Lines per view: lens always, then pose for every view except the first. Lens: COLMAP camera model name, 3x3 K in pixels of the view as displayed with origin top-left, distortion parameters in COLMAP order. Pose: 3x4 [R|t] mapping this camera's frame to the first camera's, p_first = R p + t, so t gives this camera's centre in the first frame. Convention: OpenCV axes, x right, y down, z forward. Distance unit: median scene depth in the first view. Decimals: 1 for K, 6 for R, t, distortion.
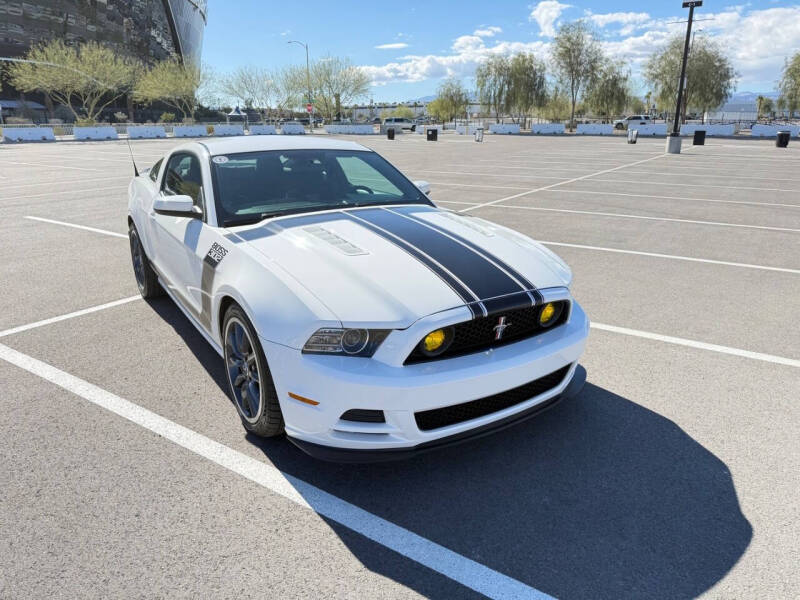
lens RADIAL K [[562.0, 0, 400.9], [0, 562.0, 298.2], [0, 0, 1]] dist [0.052280, -0.074531]
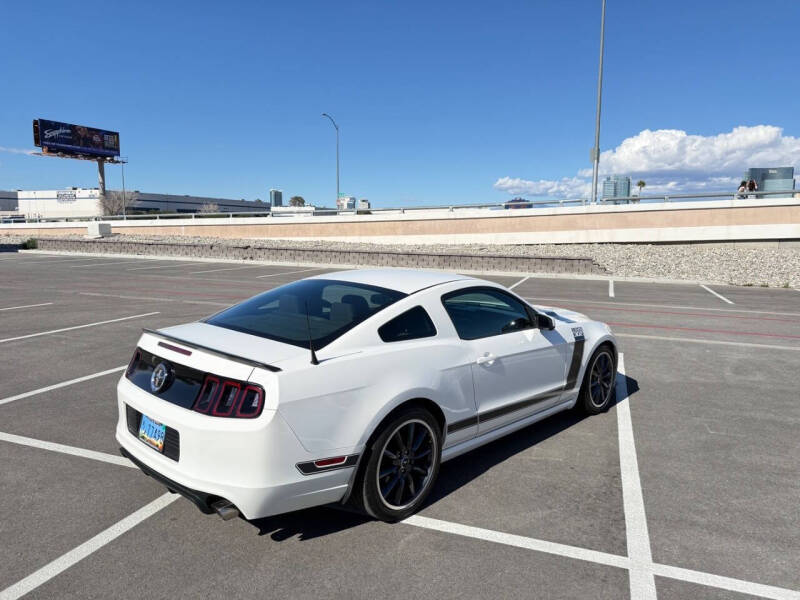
lens RADIAL K [[563.1, 0, 395.0], [0, 563.1, 295.8], [0, 0, 1]] dist [0.043450, -0.059057]
pose [[-0.229670, -0.117843, 0.966108, -0.134383], [0.273103, 0.944959, 0.180187, -0.046952], [-0.934166, 0.305231, -0.184846, 0.132556]]
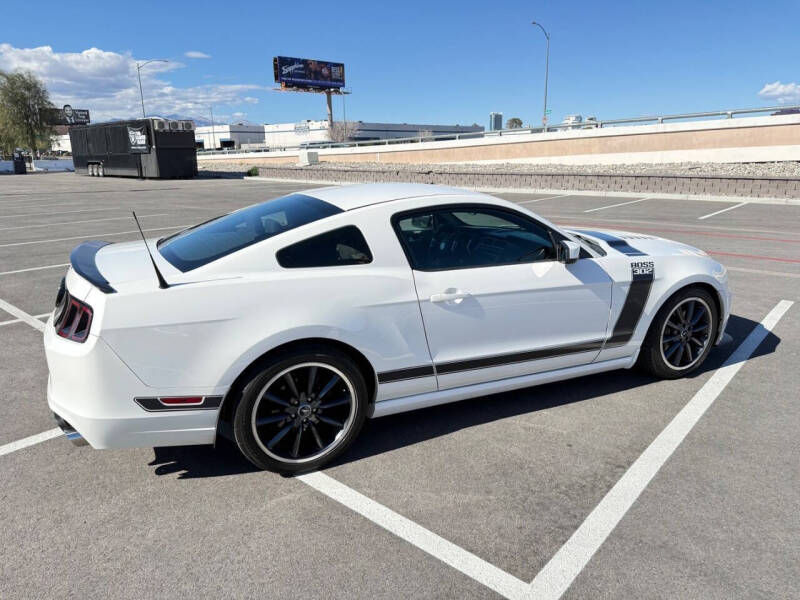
lens RADIAL K [[559.6, 0, 400.0], [0, 559.6, 302.1], [0, 0, 1]] dist [0.078063, -0.114988]
pose [[0.136918, -0.253833, 0.957508, -0.118953], [0.302765, 0.931079, 0.203533, -0.031494], [-0.943179, 0.262033, 0.204333, 0.094101]]
